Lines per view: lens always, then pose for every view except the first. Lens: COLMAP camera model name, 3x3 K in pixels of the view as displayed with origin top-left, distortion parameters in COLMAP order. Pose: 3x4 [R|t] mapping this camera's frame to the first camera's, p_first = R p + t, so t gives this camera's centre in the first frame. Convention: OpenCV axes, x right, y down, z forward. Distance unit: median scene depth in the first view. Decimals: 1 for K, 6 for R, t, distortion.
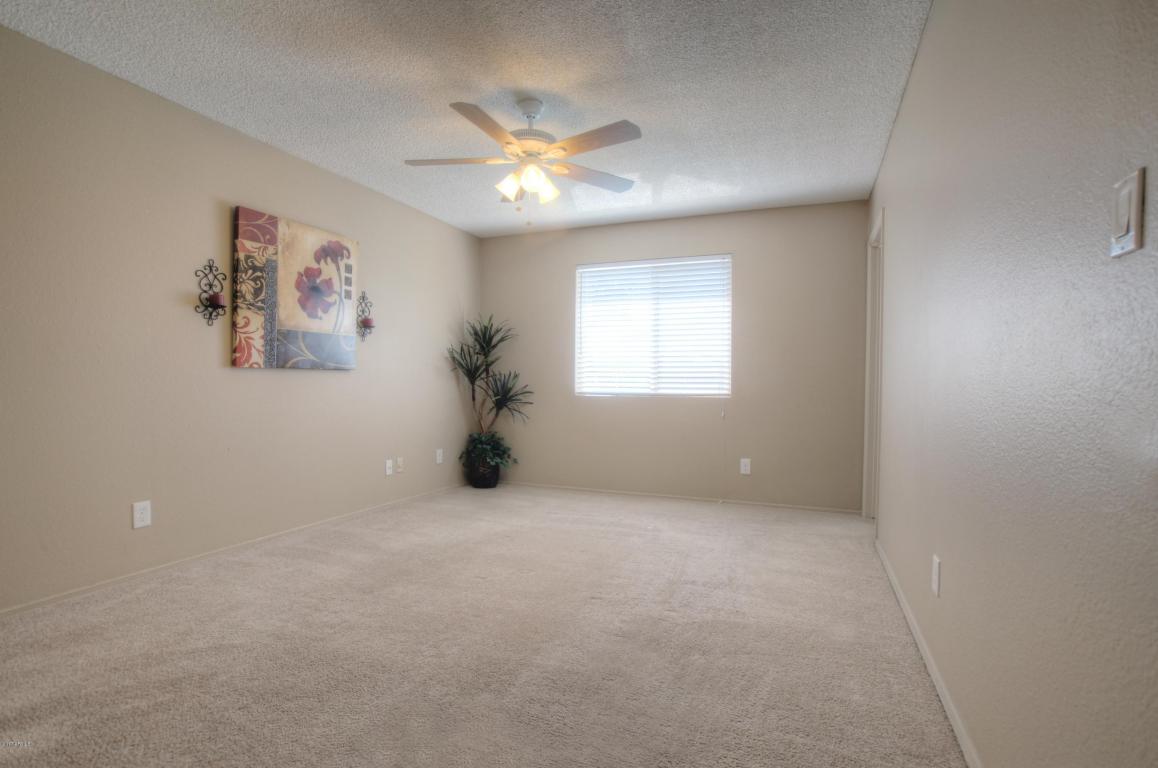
lens RADIAL K [[559.8, 0, 580.1], [0, 559.8, 384.9], [0, 0, 1]] dist [-0.003234, 0.001327]
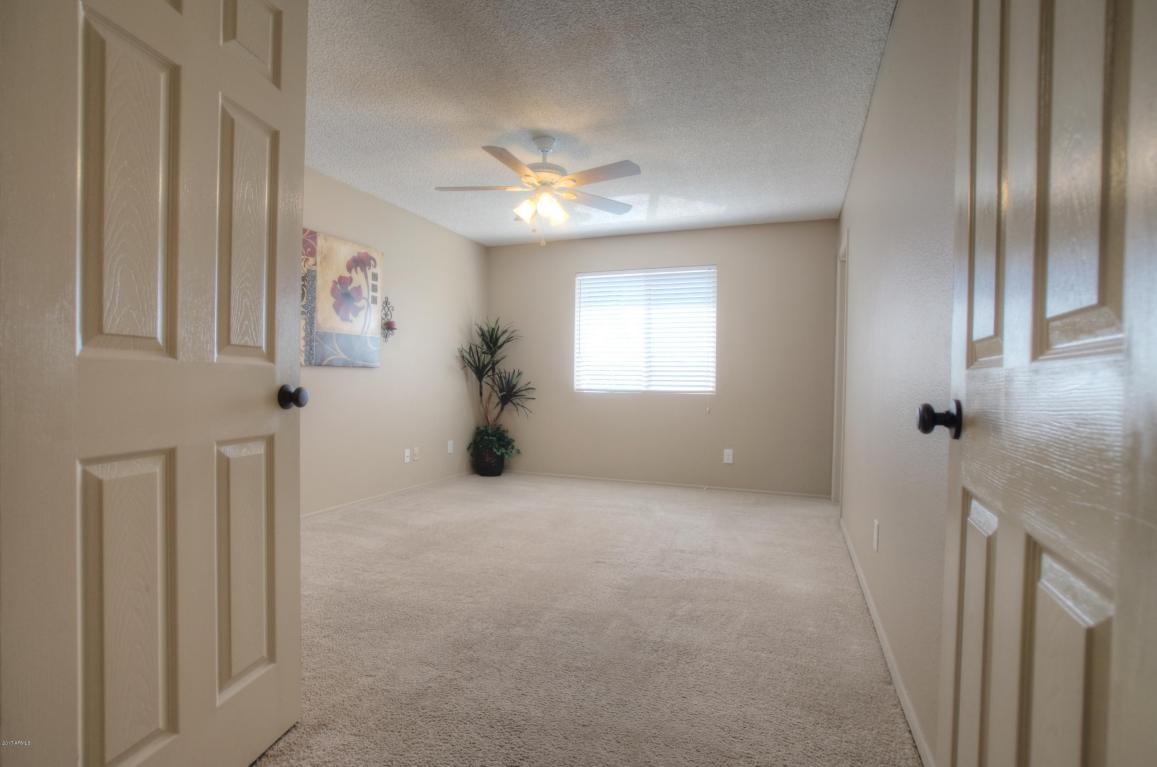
lens RADIAL K [[559.3, 0, 577.3], [0, 559.3, 383.1], [0, 0, 1]] dist [-0.003234, 0.001327]
pose [[0.999813, 0.005279, 0.018608, -0.037889], [-0.005297, 0.999986, 0.000933, 0.001247], [-0.018603, -0.001032, 0.999826, -0.156842]]
